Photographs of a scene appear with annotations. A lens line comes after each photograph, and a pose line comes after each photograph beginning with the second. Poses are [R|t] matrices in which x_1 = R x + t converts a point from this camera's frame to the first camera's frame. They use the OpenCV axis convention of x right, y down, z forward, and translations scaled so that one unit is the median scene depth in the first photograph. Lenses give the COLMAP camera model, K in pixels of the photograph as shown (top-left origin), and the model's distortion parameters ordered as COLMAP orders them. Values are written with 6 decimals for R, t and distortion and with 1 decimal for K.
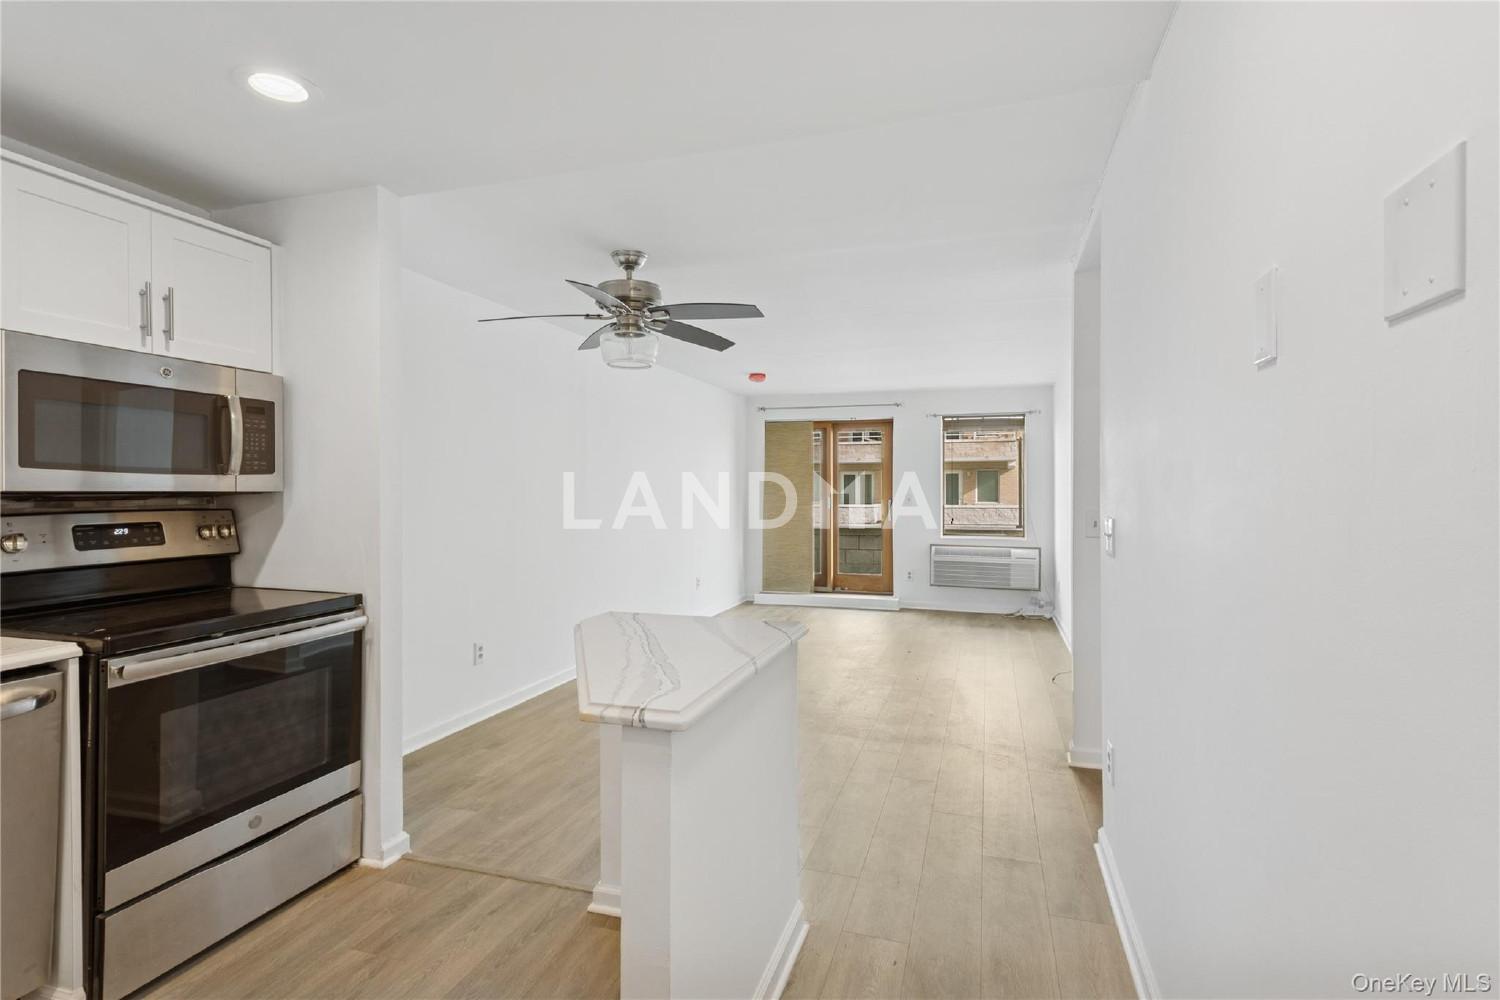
lens RADIAL K [[728.6, 0, 749.2], [0, 728.6, 473.3], [0, 0, 1]] dist [0.003675, 0.001126]
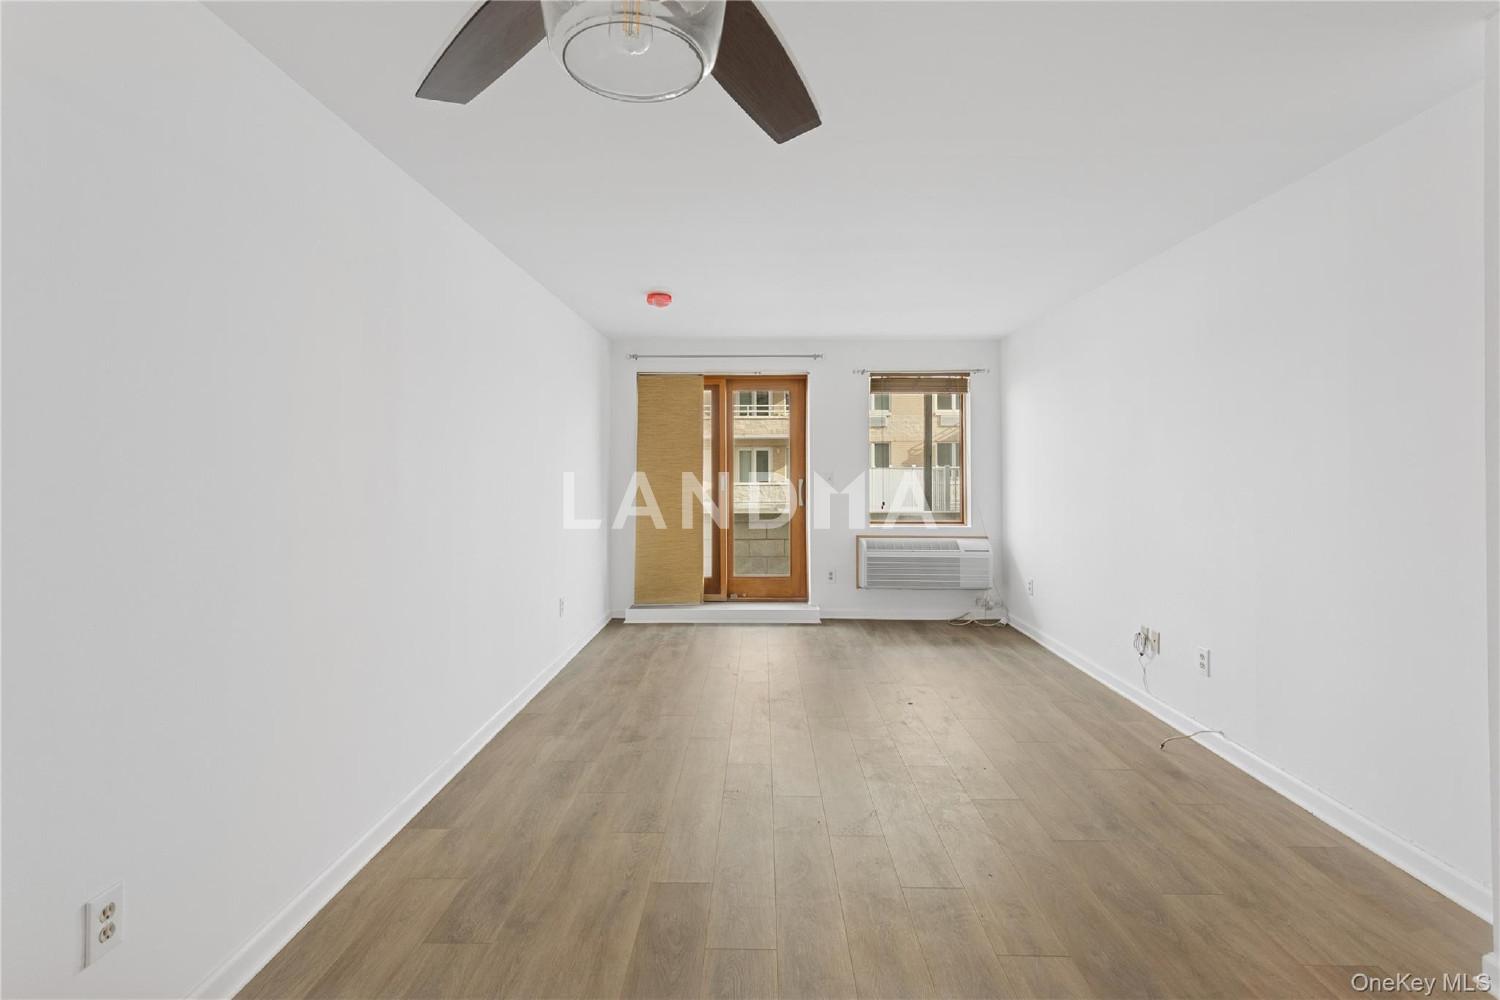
lens RADIAL K [[723.1, 0, 753.3], [0, 723.1, 464.8], [0, 0, 1]] dist [0.000481, 0.000405]
pose [[0.957018, -0.002316, 0.290020, -0.082569], [-0.003195, 0.999823, 0.018529, 0.006799], [-0.290011, -0.018659, 0.956841, 0.282037]]
